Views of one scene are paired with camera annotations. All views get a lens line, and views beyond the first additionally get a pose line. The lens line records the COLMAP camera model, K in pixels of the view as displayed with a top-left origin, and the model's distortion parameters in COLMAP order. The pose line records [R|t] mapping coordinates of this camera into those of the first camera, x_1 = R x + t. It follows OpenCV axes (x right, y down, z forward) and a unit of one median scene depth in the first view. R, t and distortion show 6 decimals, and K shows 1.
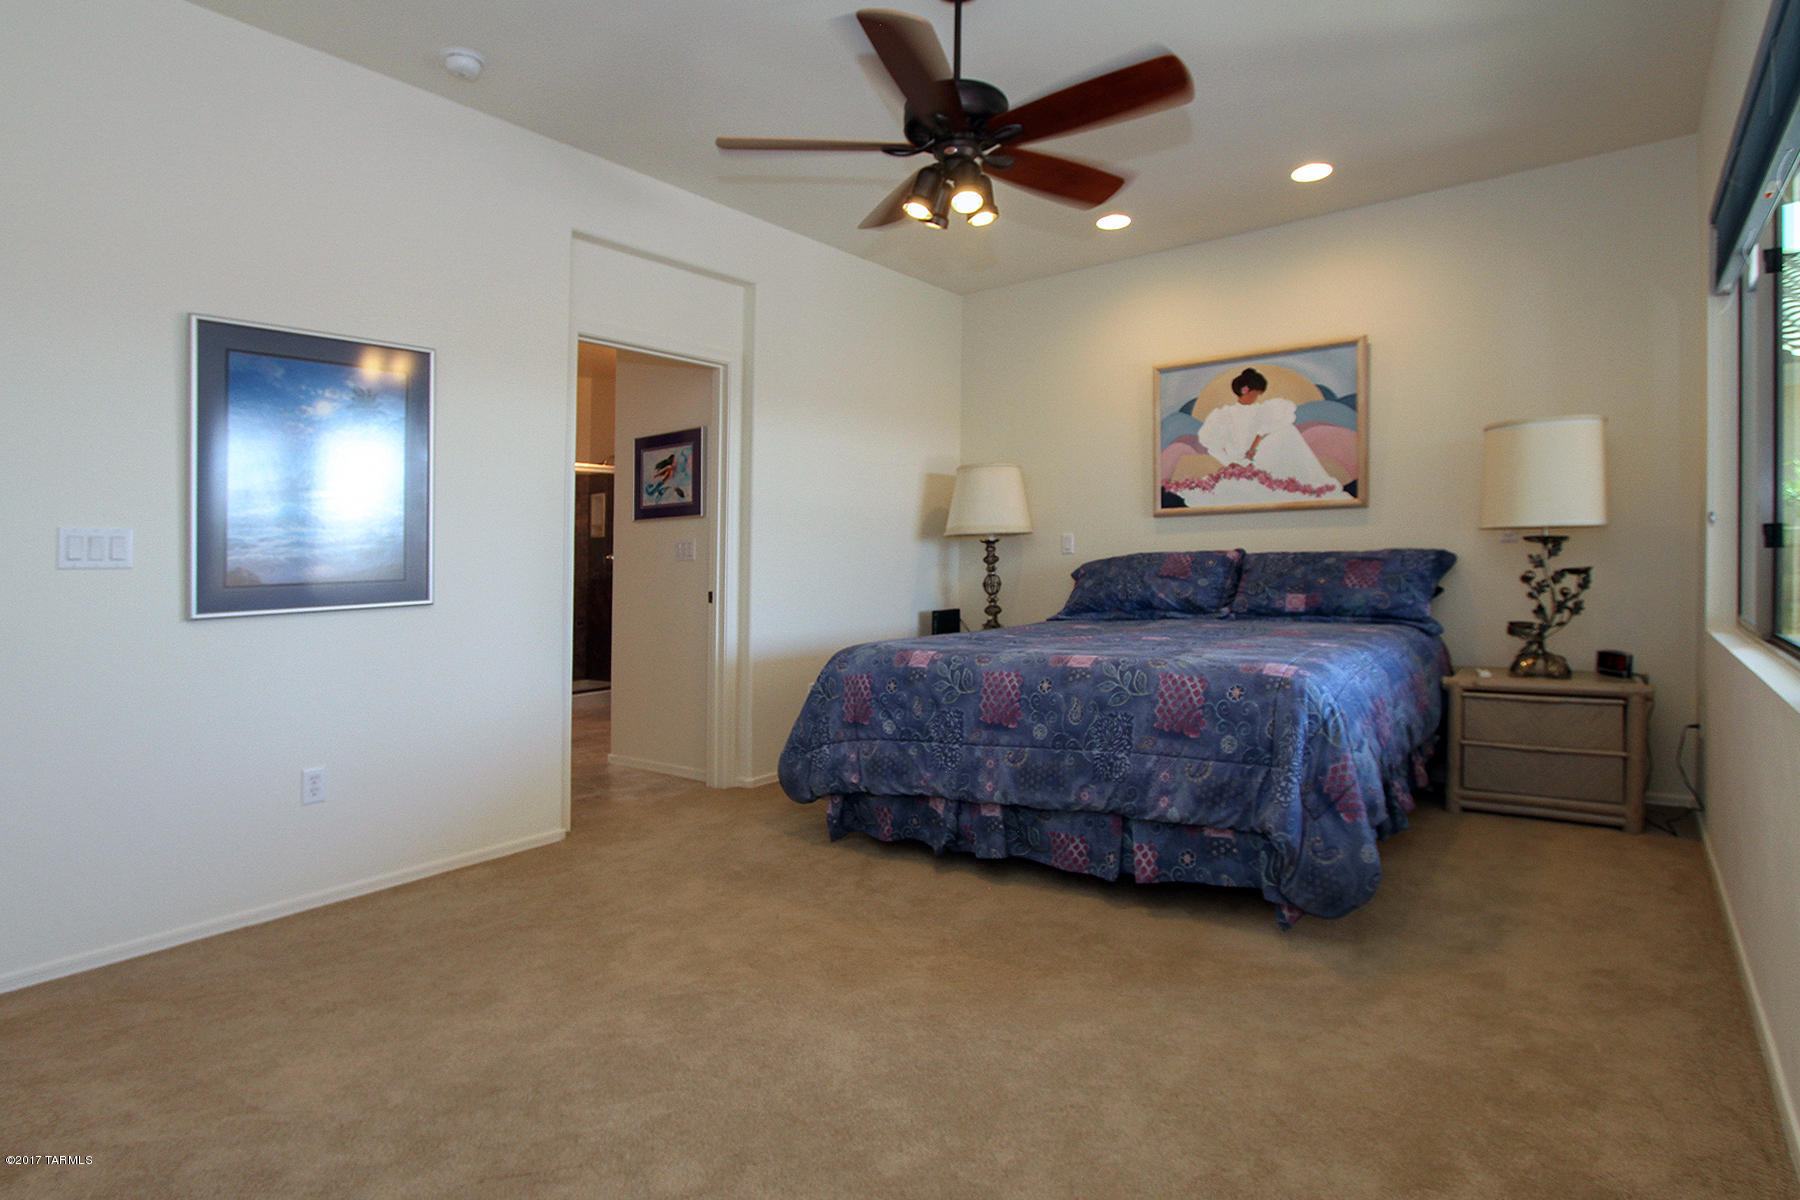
lens RADIAL K [[946.8, 0, 888.3], [0, 946.8, 554.3], [0, 0, 1]] dist [-0.003086, -0.000411]
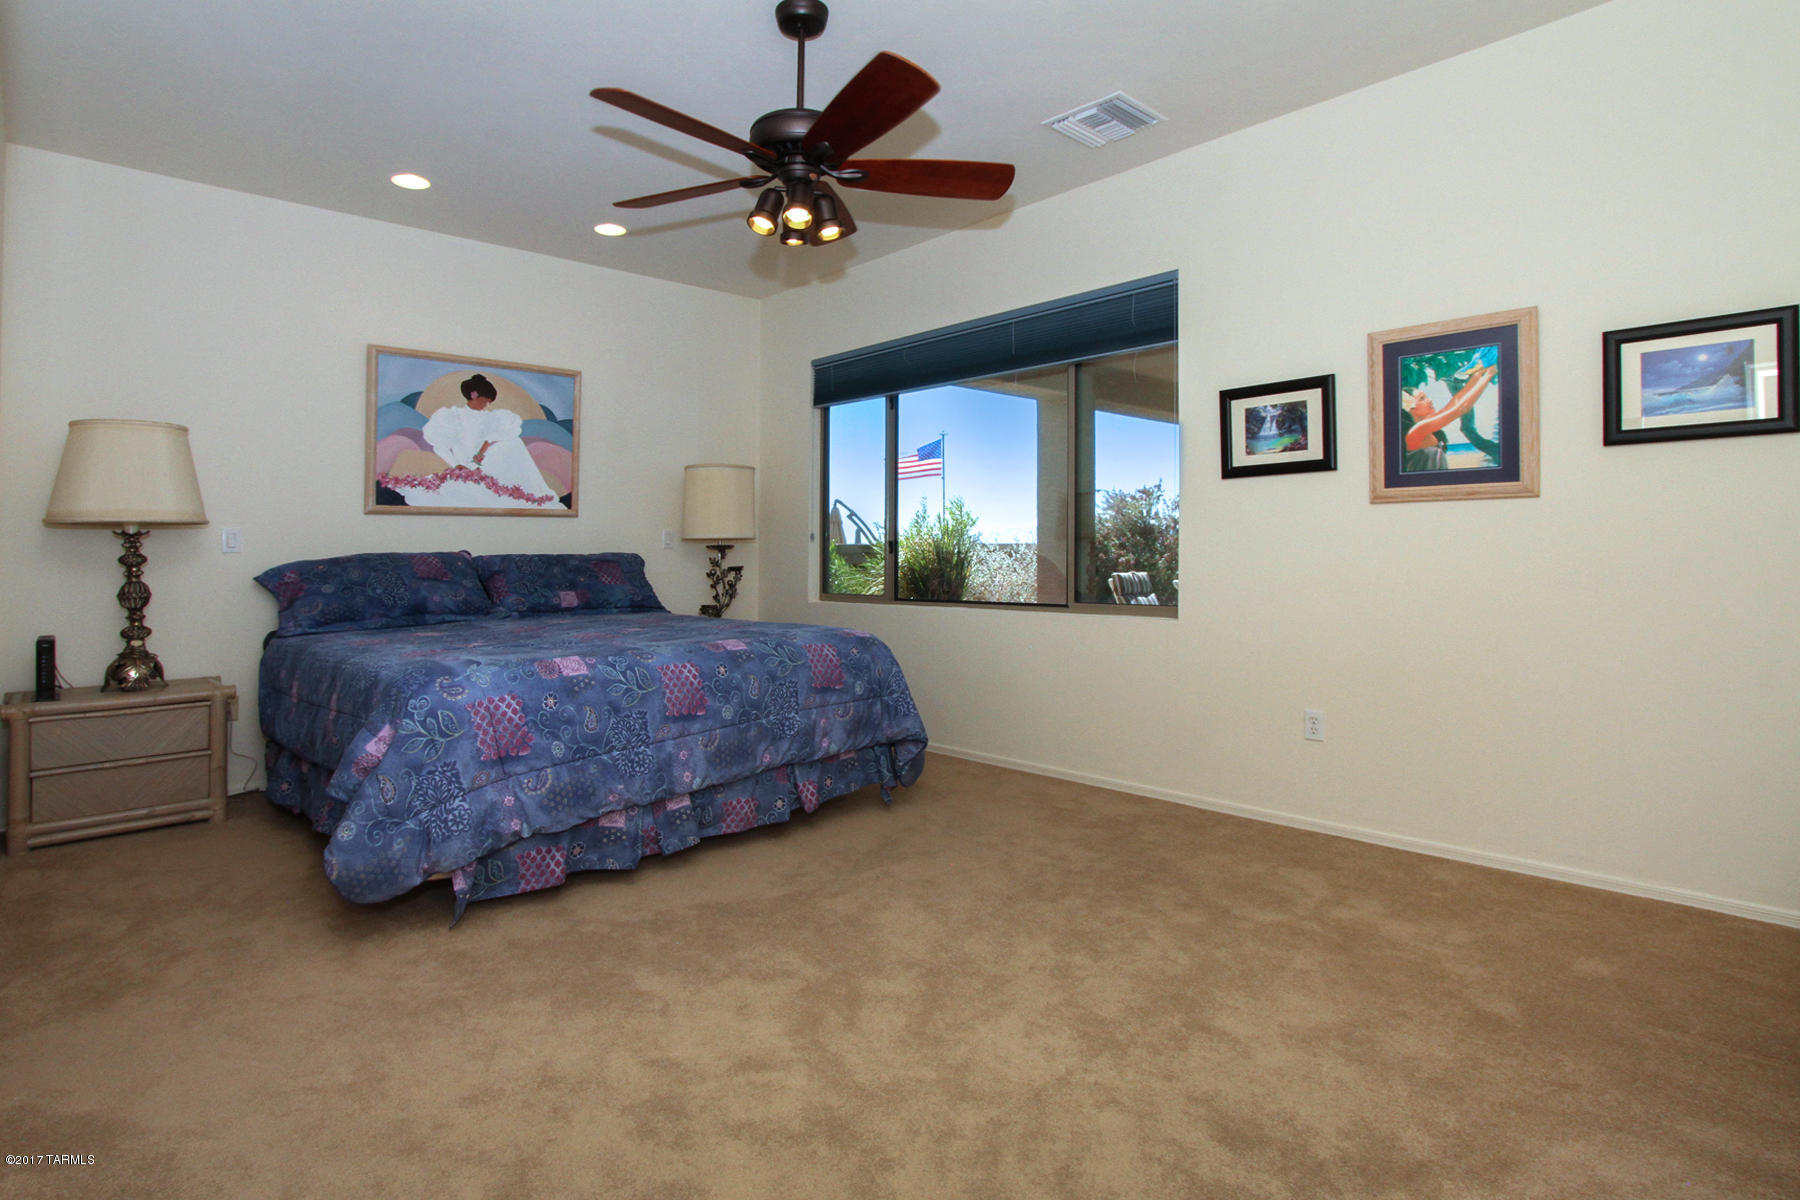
lens RADIAL K [[946.8, 0, 888.3], [0, 946.8, 554.3], [0, 0, 1]] dist [-0.003086, -0.000411]
pose [[0.167375, 0.016082, 0.985762, -0.583065], [0.000547, 0.999865, -0.016405, 0.015562], [-0.985893, 0.003284, 0.167343, 0.416475]]
